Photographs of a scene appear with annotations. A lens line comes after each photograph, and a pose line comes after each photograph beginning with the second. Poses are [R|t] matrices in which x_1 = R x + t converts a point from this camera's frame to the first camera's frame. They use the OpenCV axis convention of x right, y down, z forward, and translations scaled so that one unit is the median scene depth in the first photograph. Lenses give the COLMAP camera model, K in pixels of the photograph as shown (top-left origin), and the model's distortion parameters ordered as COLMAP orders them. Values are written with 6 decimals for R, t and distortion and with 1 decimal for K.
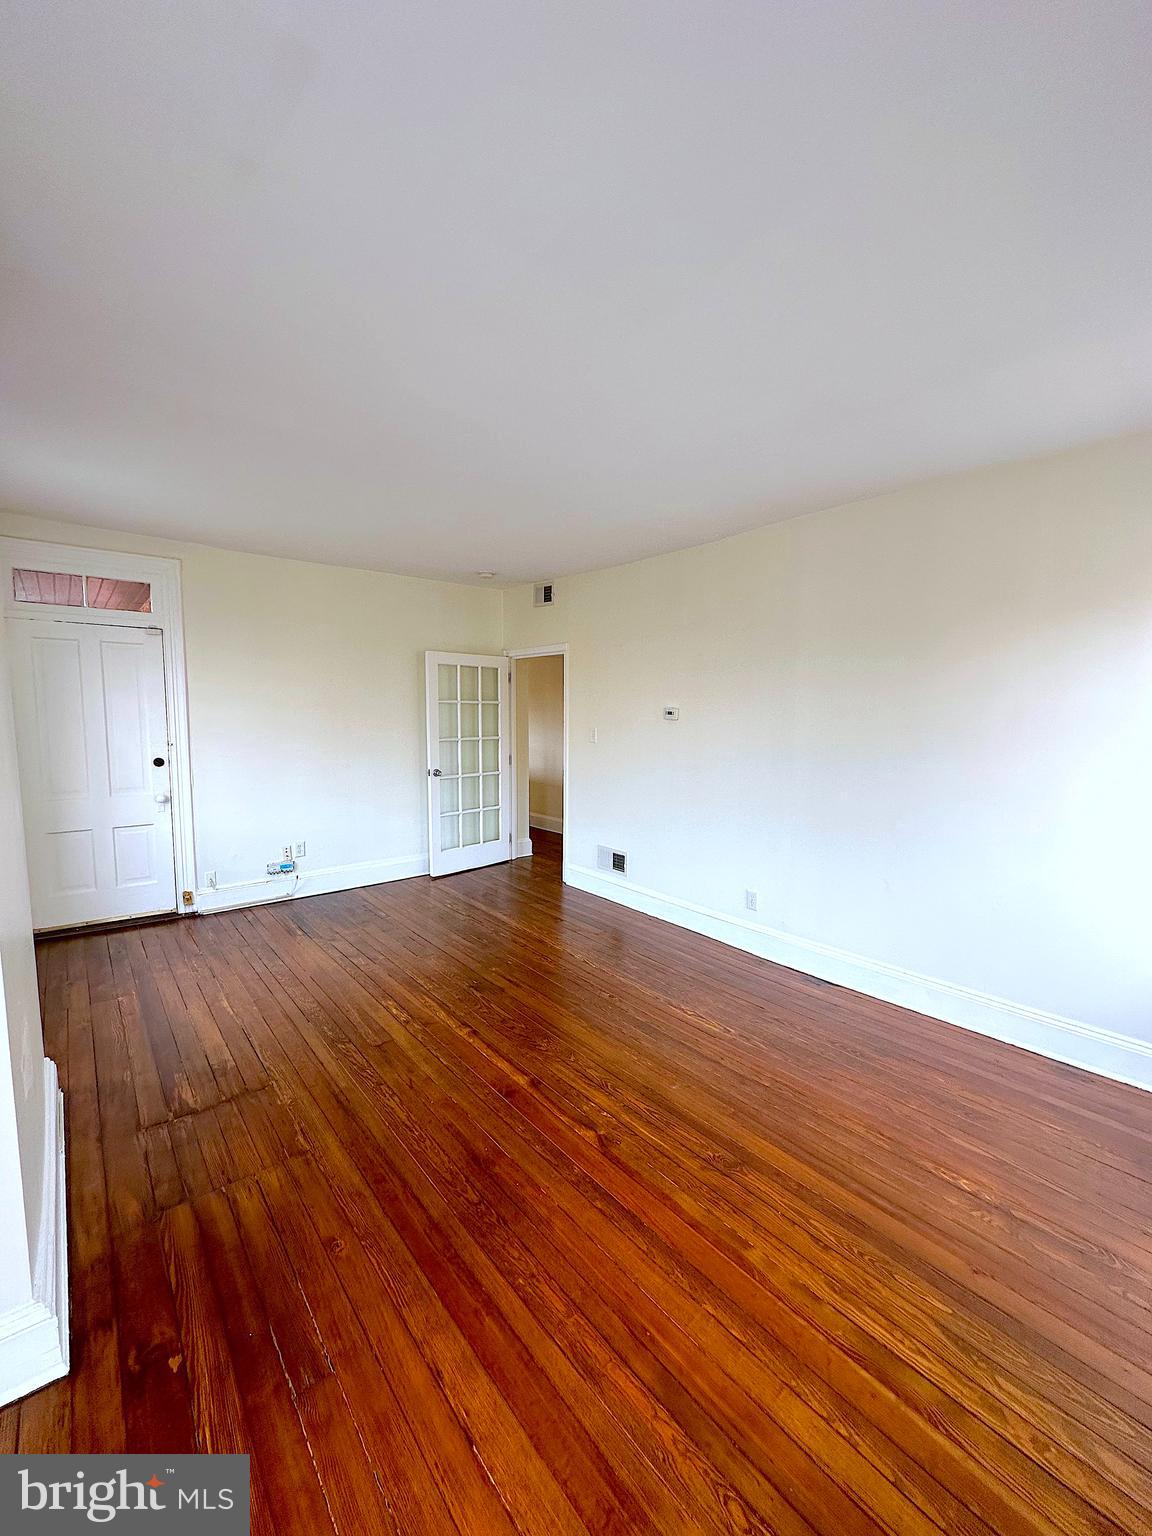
lens RADIAL K [[612.4, 0, 578.0], [0, 612.4, 768.5], [0, 0, 1]] dist [-0.000427, -0.000038]
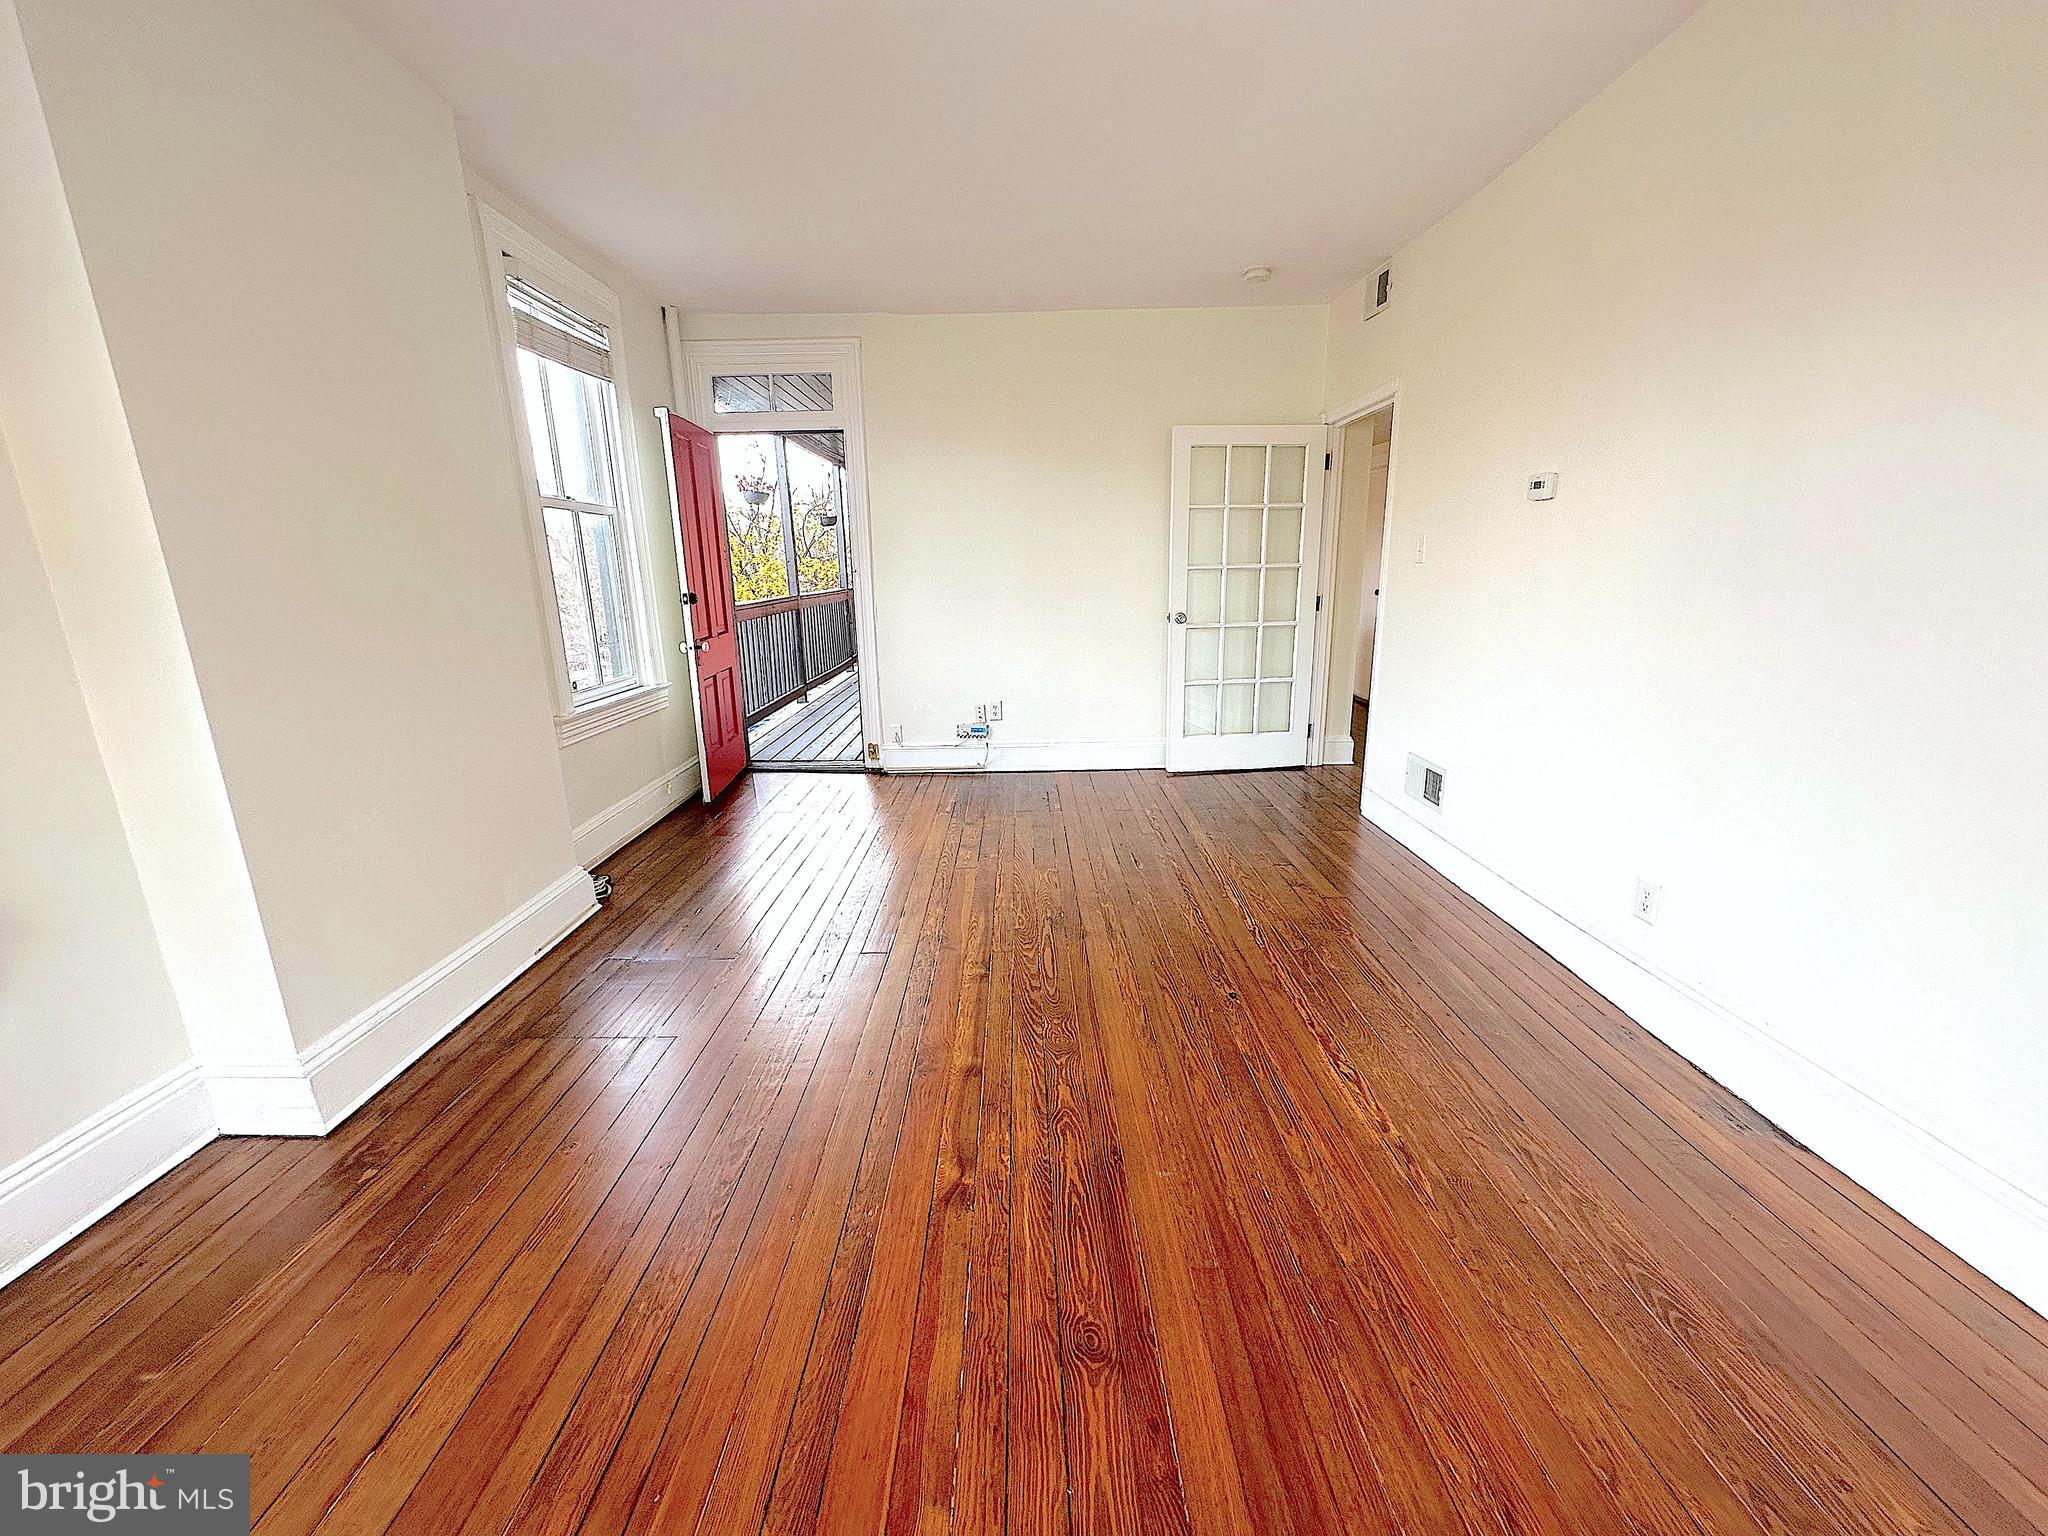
lens RADIAL K [[816.6, 0, 1022.0], [0, 816.6, 769.5], [0, 0, 1]] dist [-0.000427, -0.000038]
pose [[0.769442, 0.133800, -0.624545, 0.244066], [-0.037176, 0.985536, 0.165337, 0.033250], [0.637634, -0.103999, 0.763287, 0.223289]]
